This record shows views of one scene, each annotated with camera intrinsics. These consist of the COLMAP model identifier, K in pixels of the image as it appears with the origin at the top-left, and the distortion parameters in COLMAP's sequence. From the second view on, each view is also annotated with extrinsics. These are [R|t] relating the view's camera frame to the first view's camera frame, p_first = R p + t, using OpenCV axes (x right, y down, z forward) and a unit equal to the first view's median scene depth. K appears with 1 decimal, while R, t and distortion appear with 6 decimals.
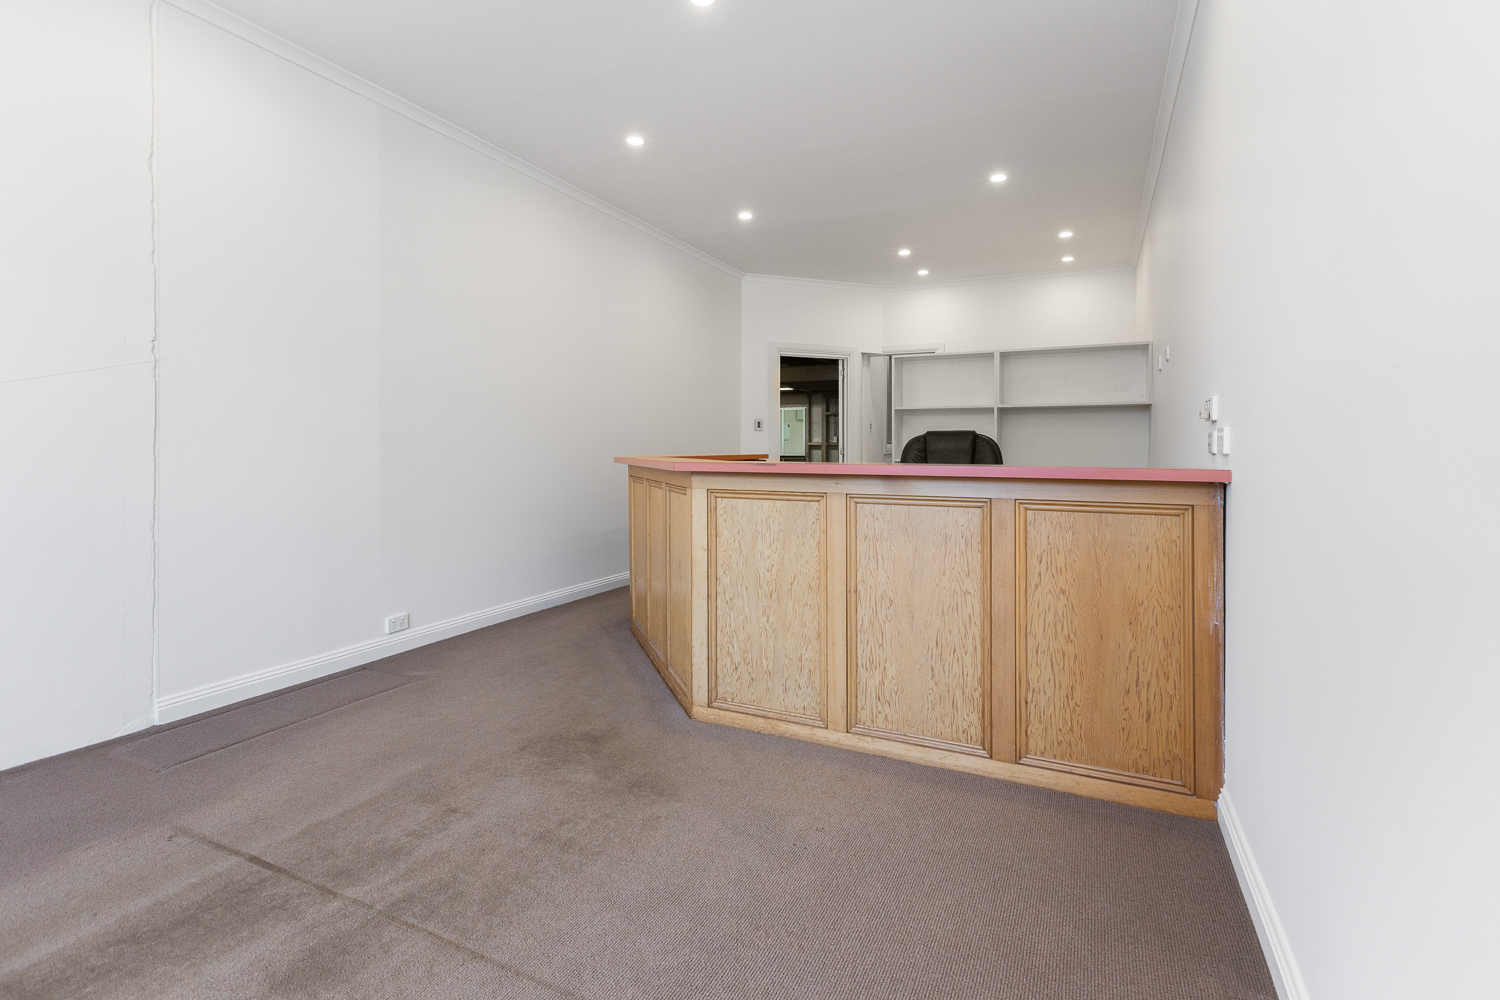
lens RADIAL K [[707.7, 0, 767.6], [0, 707.7, 448.3], [0, 0, 1]] dist [0.006272, 0.000471]
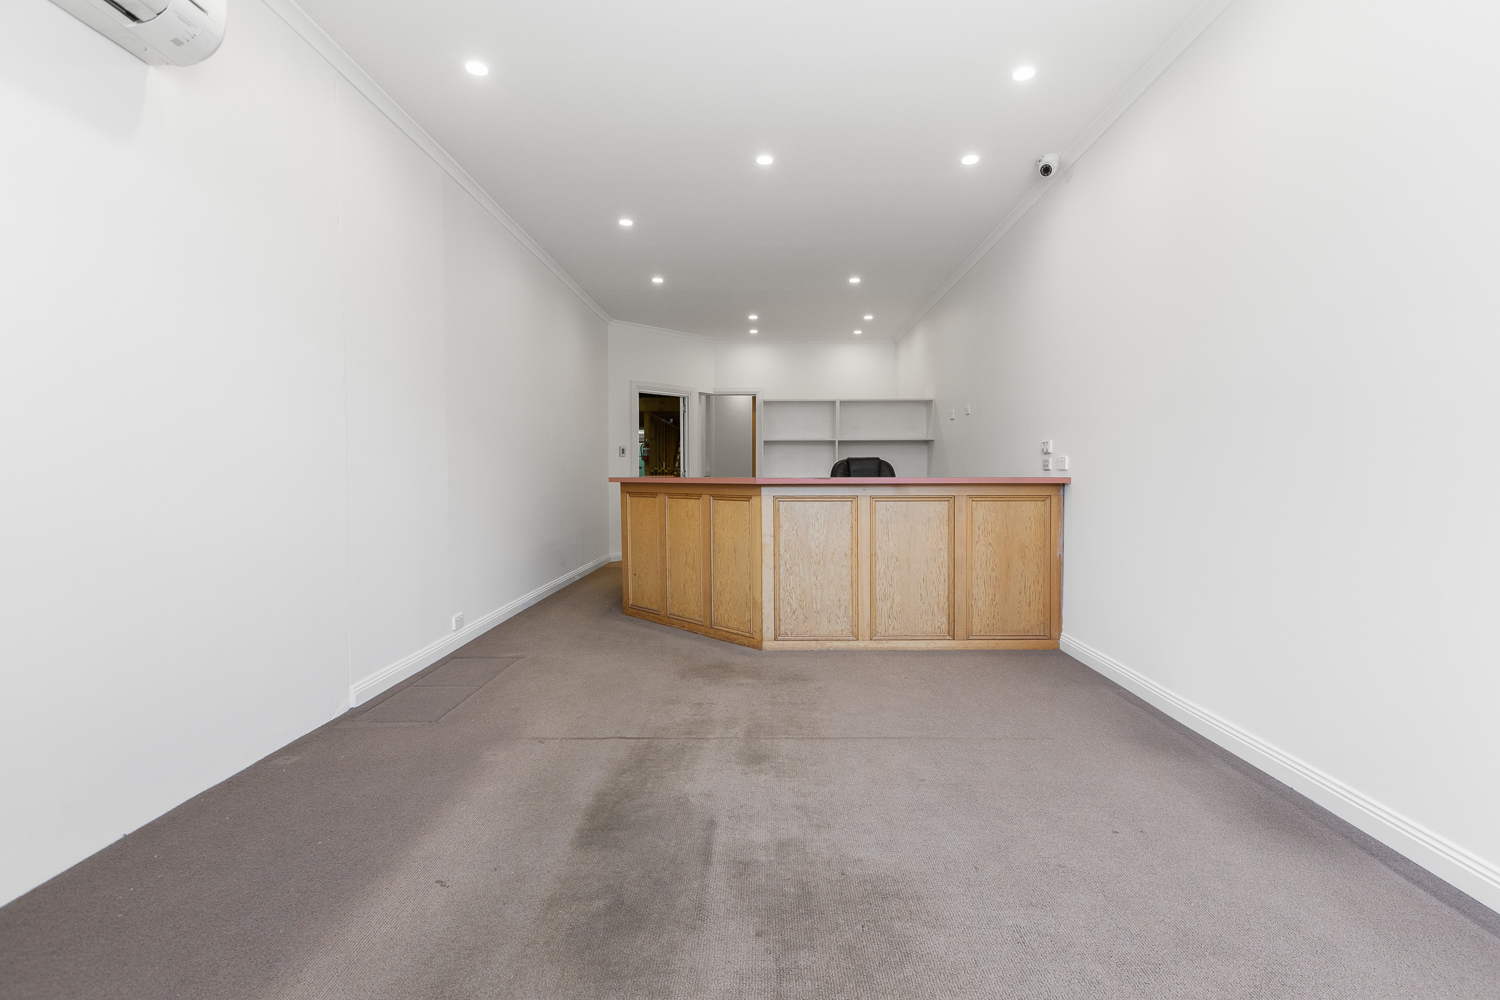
lens RADIAL K [[707.7, 0, 748.9], [0, 707.7, 493.0], [0, 0, 1]] dist [0.006272, 0.000471]
pose [[0.901224, -0.018578, 0.432954, -0.851975], [0.006616, 0.999554, 0.029119, 0.008394], [-0.433302, -0.023379, 0.900945, -0.355927]]
